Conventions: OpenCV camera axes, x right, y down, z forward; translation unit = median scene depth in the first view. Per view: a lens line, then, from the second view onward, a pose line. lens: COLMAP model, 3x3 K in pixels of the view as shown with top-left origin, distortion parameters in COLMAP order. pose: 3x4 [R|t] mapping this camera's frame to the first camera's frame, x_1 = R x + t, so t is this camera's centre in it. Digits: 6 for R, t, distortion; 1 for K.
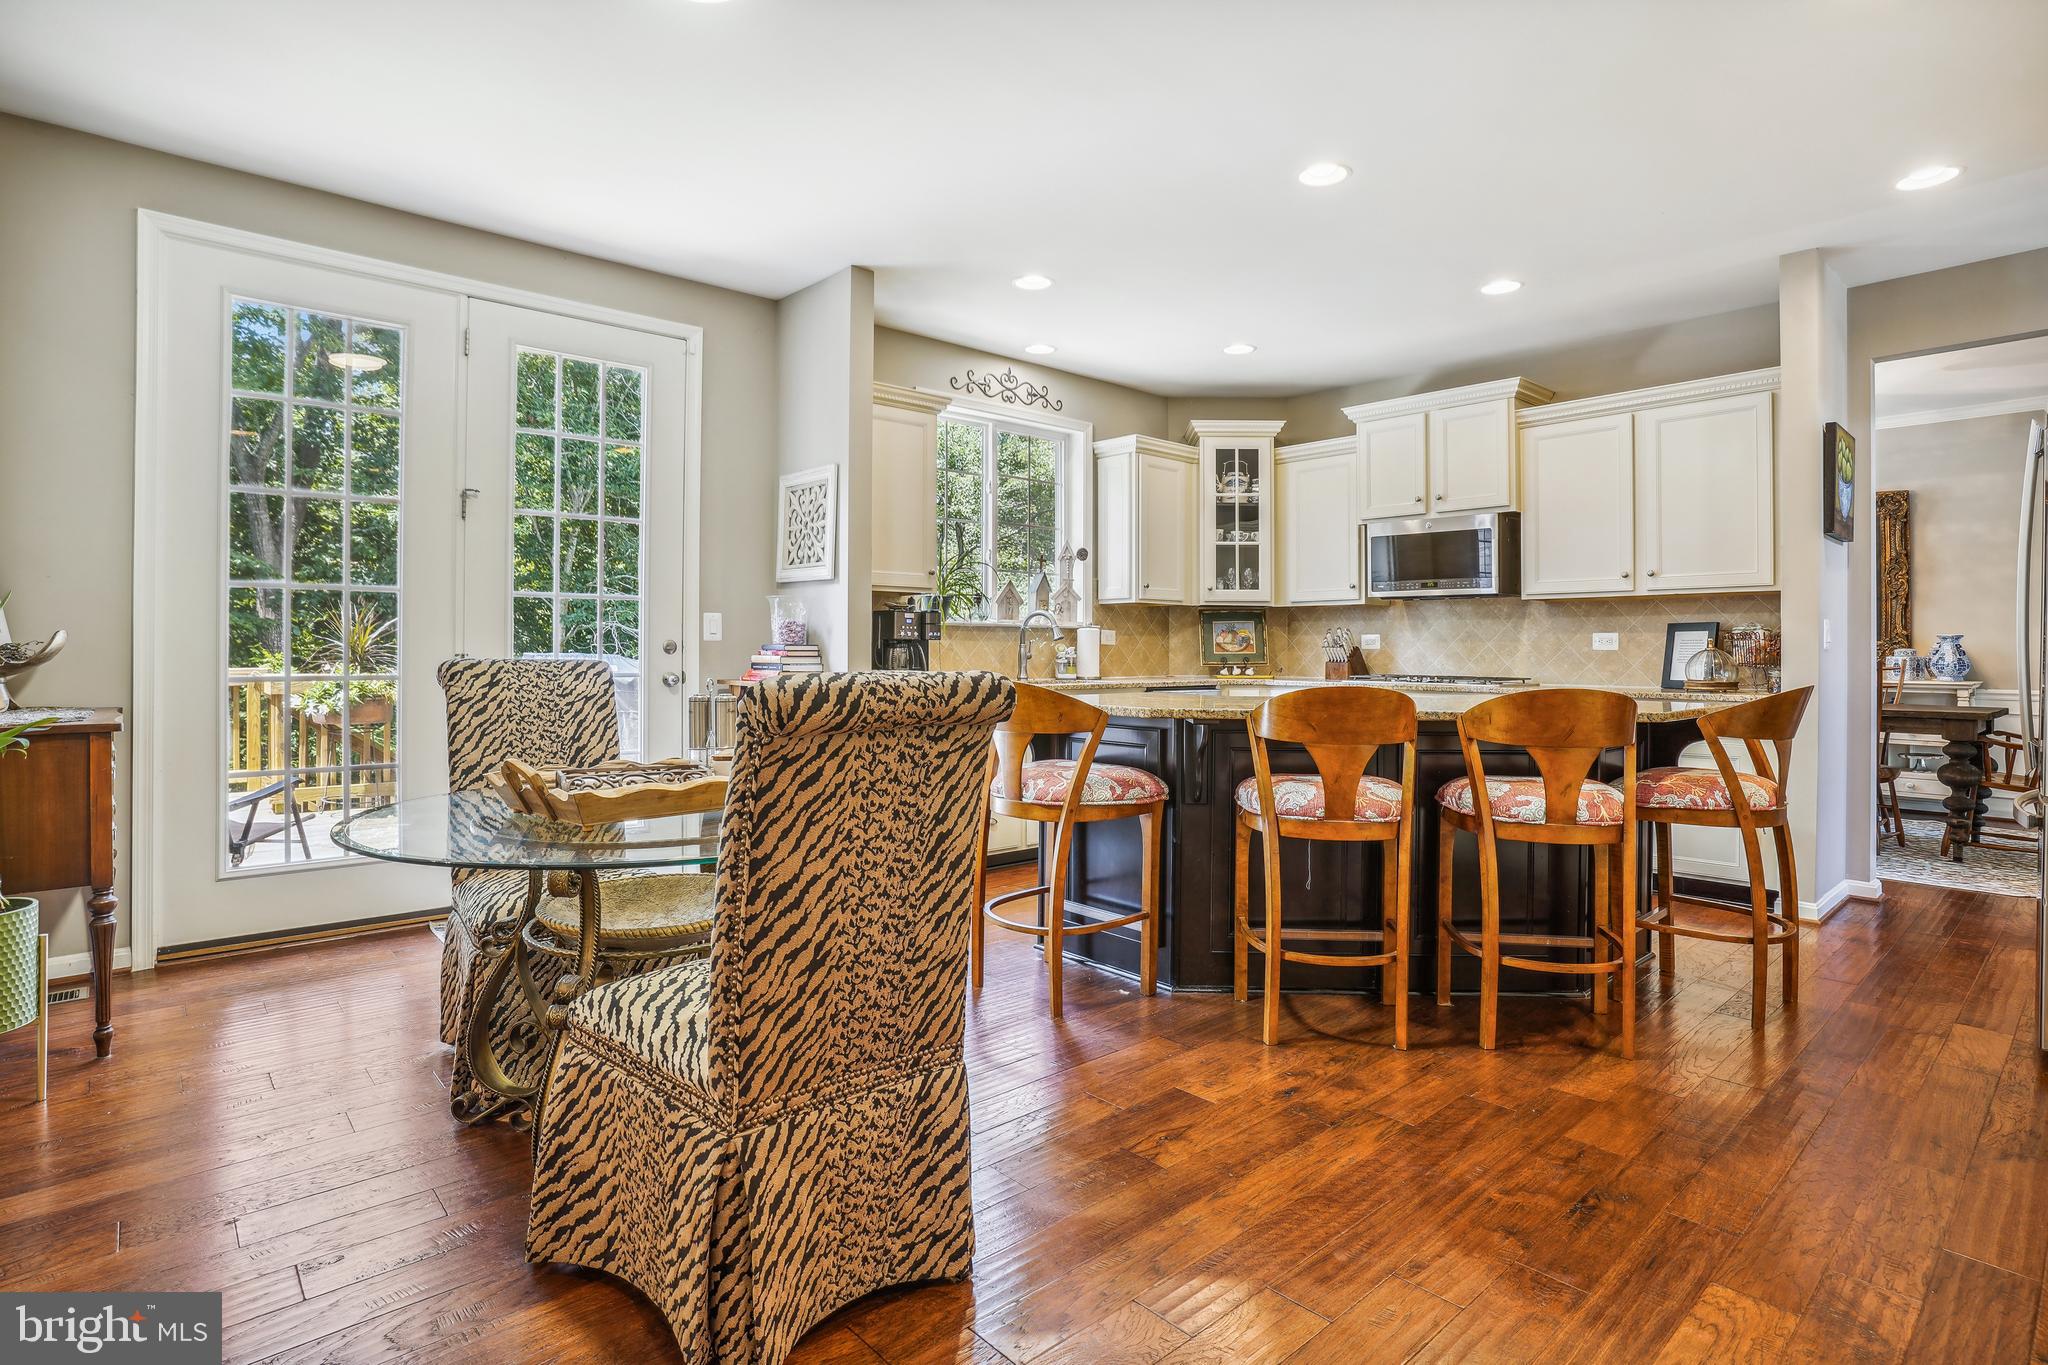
lens RADIAL K [[1029.1, 0, 1014.6], [0, 1029.1, 665.5], [0, 0, 1]] dist [-0.085290, 0.045617]
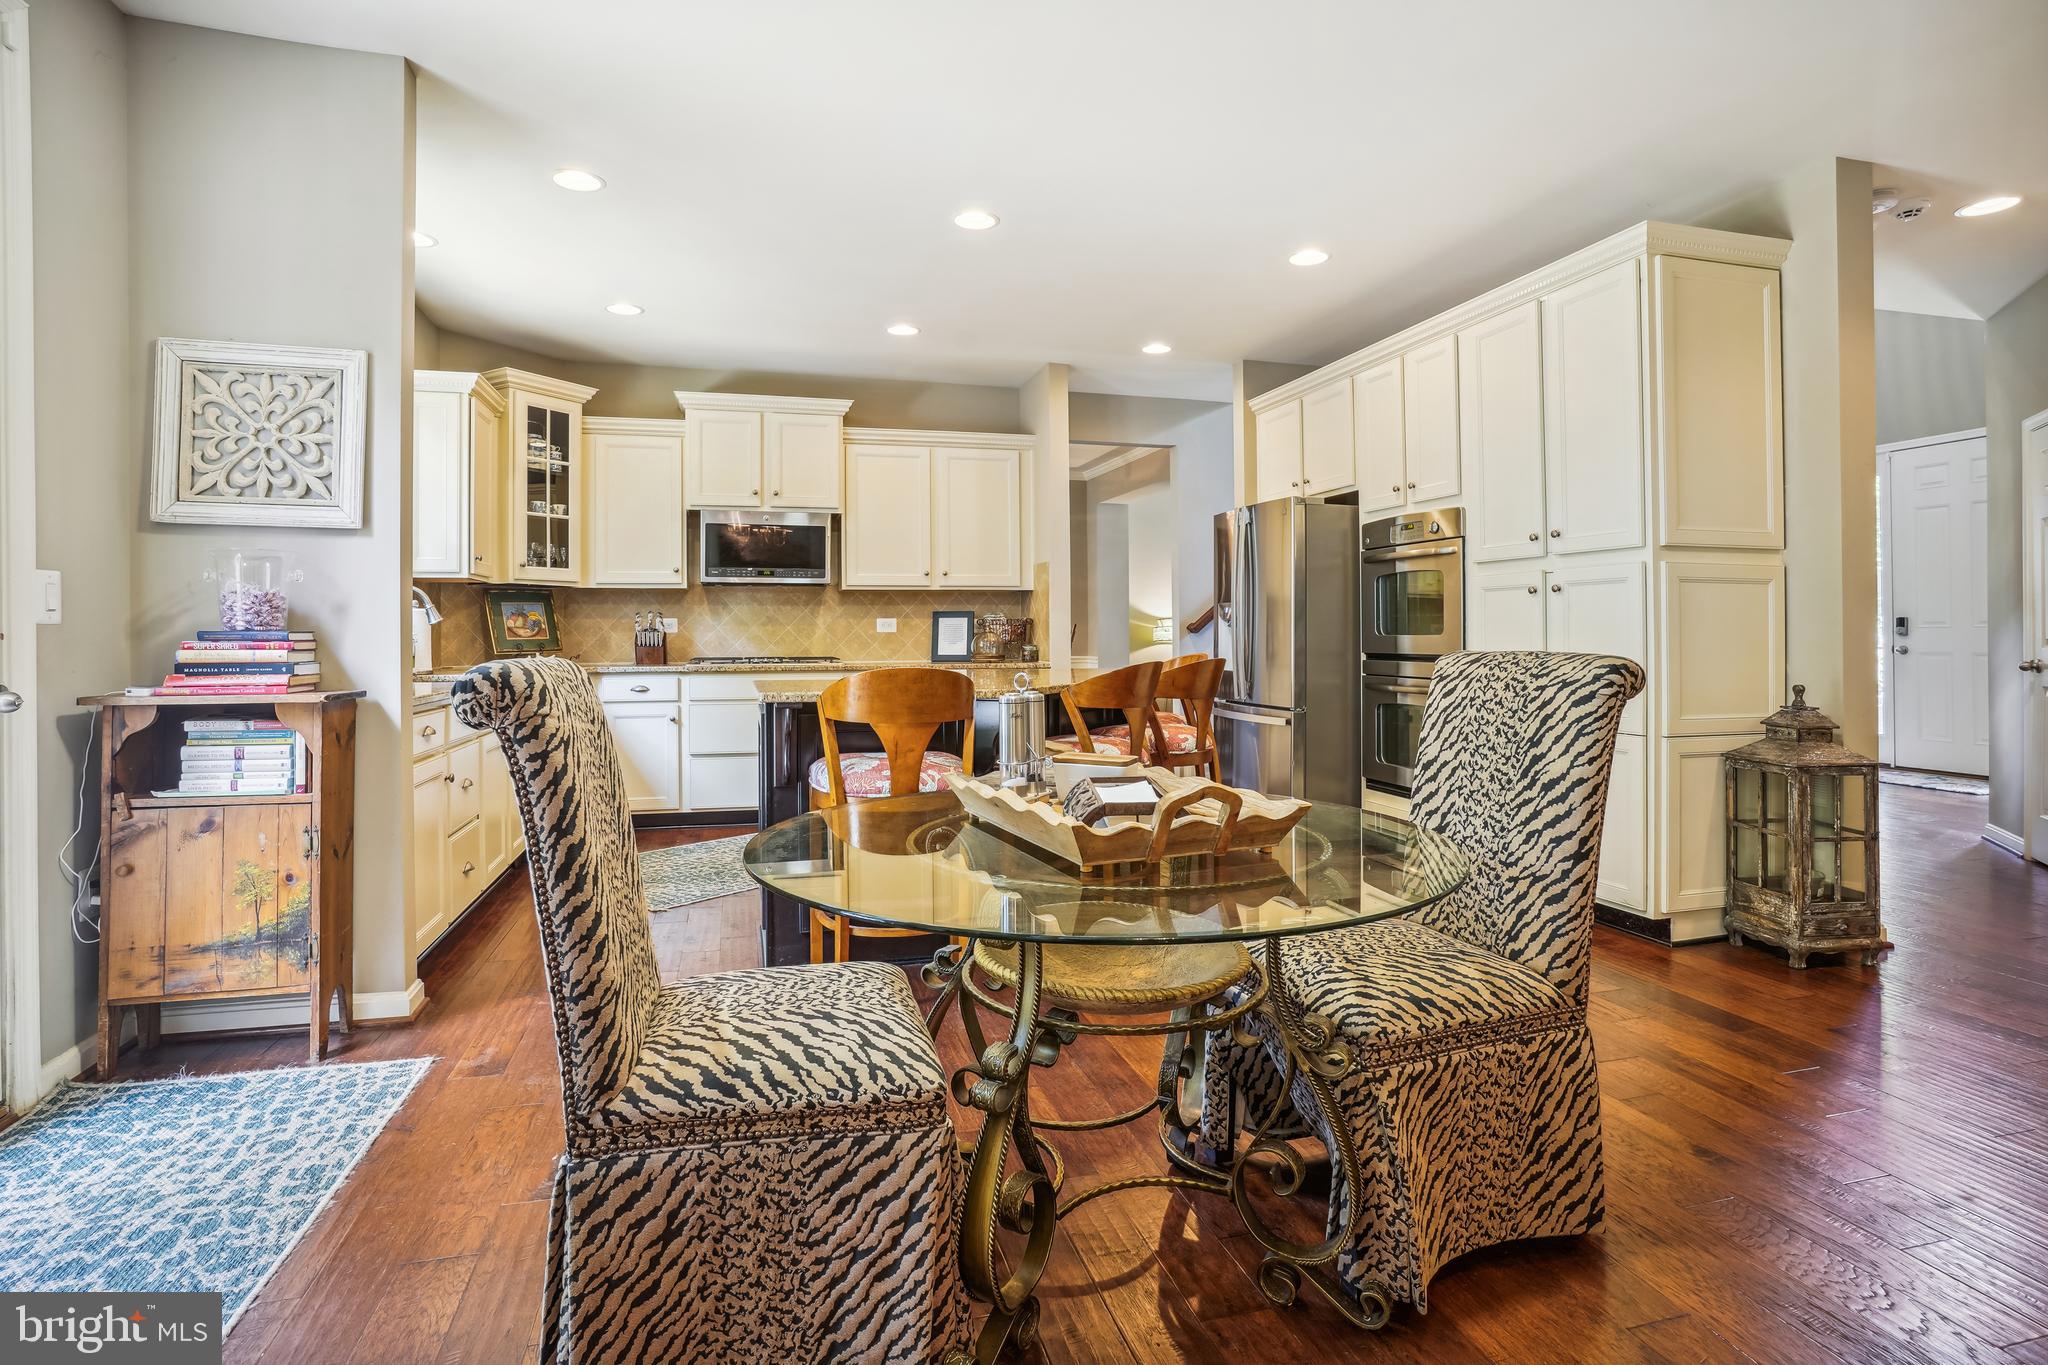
lens RADIAL K [[1016.0, 0, 1013.2], [0, 1016.0, 633.6], [0, 0, 1]] dist [-0.078746, 0.042810]
pose [[0.444057, -0.006245, 0.895977, -0.410022], [0.019546, 0.999805, -0.002719, -0.006483], [-0.895785, 0.018721, 0.444092, 0.269801]]
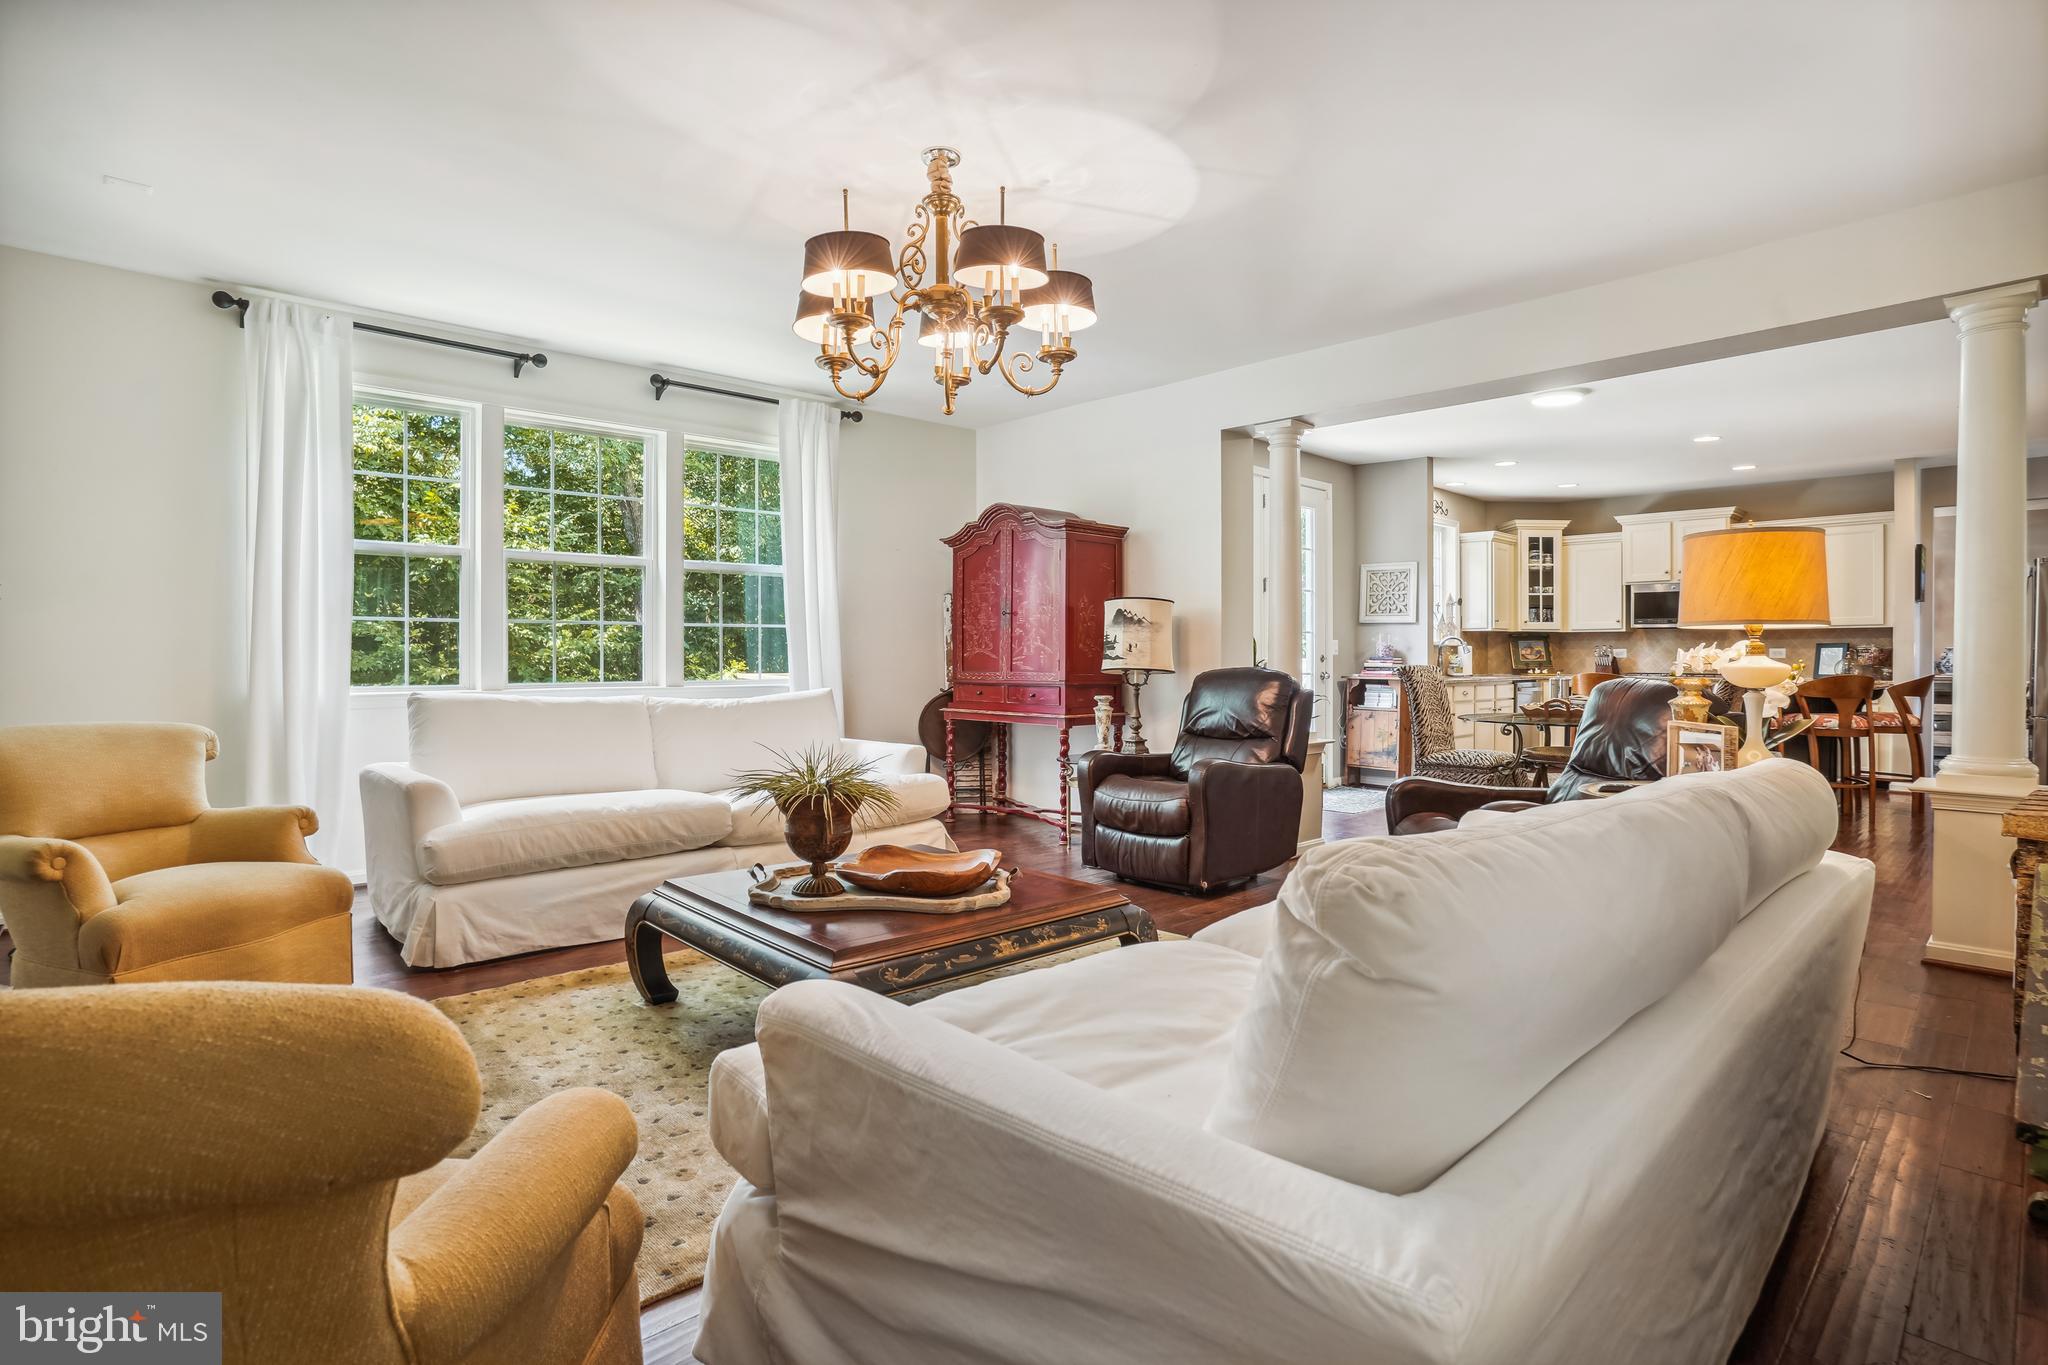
lens RADIAL K [[1011.6, 0, 1018.0], [0, 1011.6, 668.2], [0, 0, 1]] dist [-0.094563, 0.048213]
pose [[0.999688, -0.003089, 0.024780, -0.715174], [0.003172, 0.999989, -0.003315, 0.003217], [-0.024769, 0.003393, 0.999687, -0.617452]]
